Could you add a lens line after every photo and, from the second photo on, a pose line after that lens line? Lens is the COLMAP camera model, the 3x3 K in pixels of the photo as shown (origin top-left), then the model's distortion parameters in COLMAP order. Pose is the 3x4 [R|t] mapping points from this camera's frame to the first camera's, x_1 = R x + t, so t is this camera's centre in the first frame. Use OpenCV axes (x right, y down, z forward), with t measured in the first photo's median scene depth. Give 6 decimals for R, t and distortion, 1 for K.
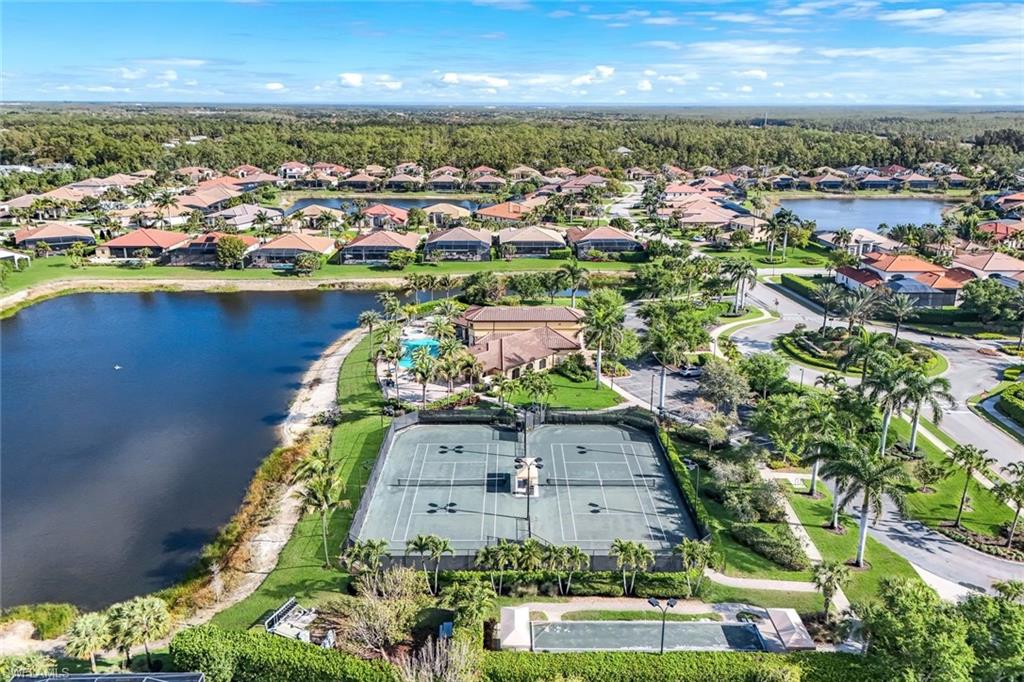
lens RADIAL K [[773.1, 0, 516.7], [0, 773.1, 341.0], [0, 0, 1]] dist [0.078050, -0.072791]
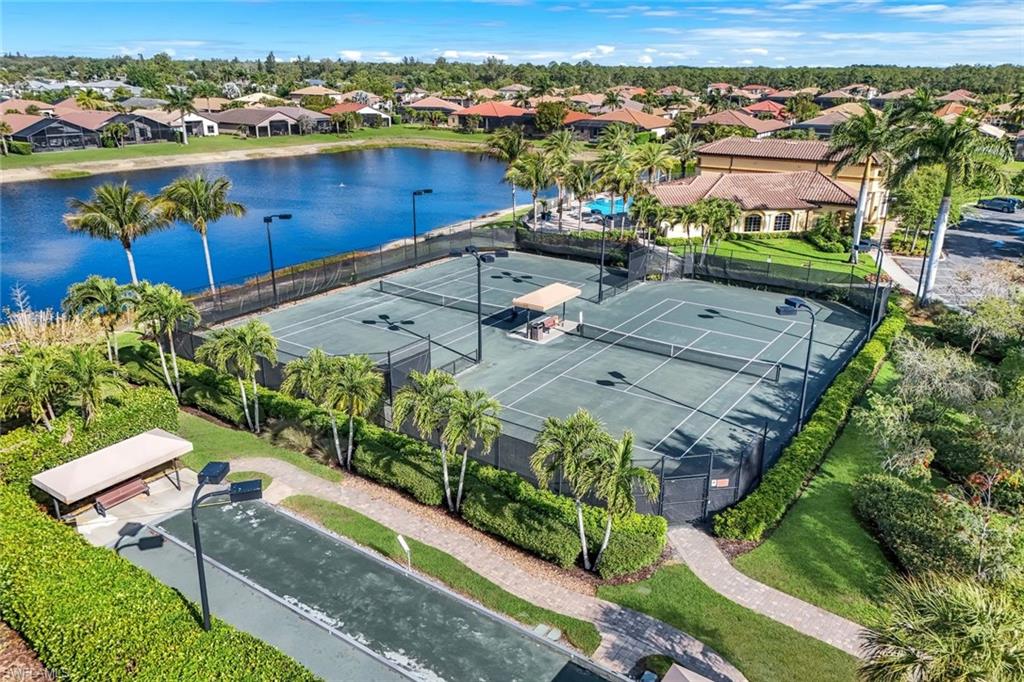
lens RADIAL K [[773.1, 0, 509.9], [0, 773.1, 333.8], [0, 0, 1]] dist [0.078050, -0.072791]
pose [[0.813219, 0.194699, -0.548422, 0.293780], [-0.185773, 0.979920, 0.072419, 0.153716], [0.551510, 0.042990, 0.833060, 0.520590]]
